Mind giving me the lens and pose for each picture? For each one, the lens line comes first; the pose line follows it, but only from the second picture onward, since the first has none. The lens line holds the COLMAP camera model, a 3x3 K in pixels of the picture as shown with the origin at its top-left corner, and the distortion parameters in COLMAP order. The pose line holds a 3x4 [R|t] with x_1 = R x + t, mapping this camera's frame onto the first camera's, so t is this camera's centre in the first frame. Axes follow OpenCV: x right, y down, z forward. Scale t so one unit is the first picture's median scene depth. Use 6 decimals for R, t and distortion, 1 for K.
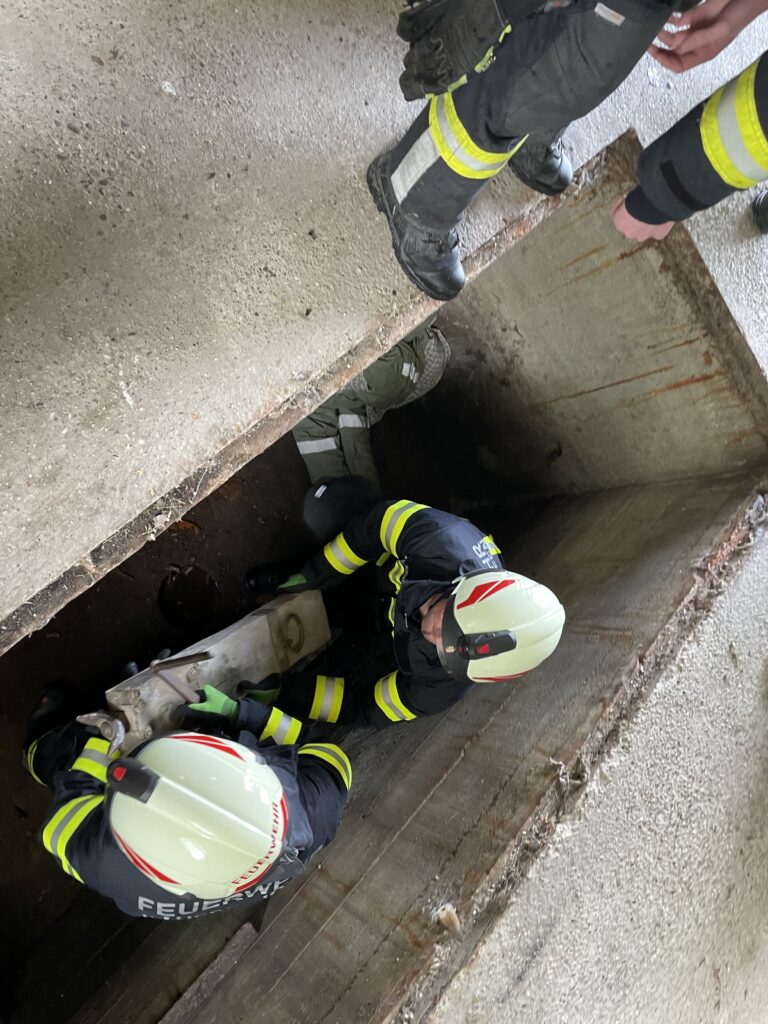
lens RADIAL K [[775.7, 0, 384.2], [0, 775.7, 512.3], [0, 0, 1]] dist [0.079710, -0.098183]
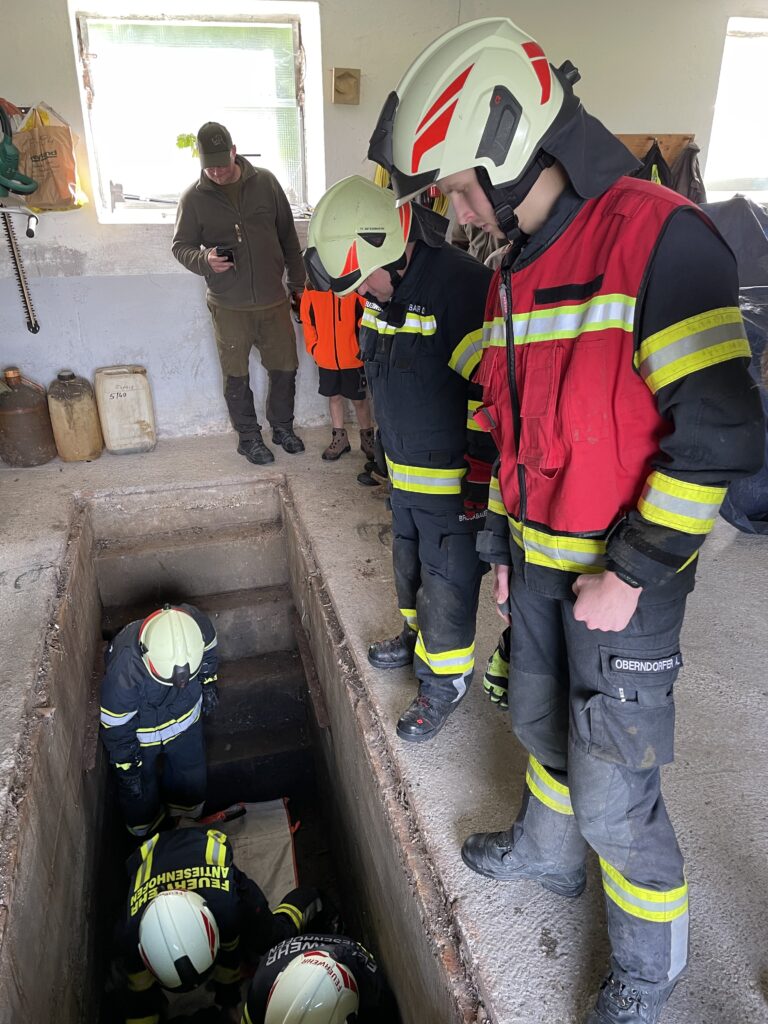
lens RADIAL K [[775.7, 0, 392.1], [0, 775.7, 513.0], [0, 0, 1]] dist [0.079710, -0.098183]
pose [[-0.375473, -0.116052, -0.919539, 1.155487], [-0.916472, -0.101448, 0.387024, -0.613462], [-0.138200, 0.988049, -0.068267, 0.525610]]
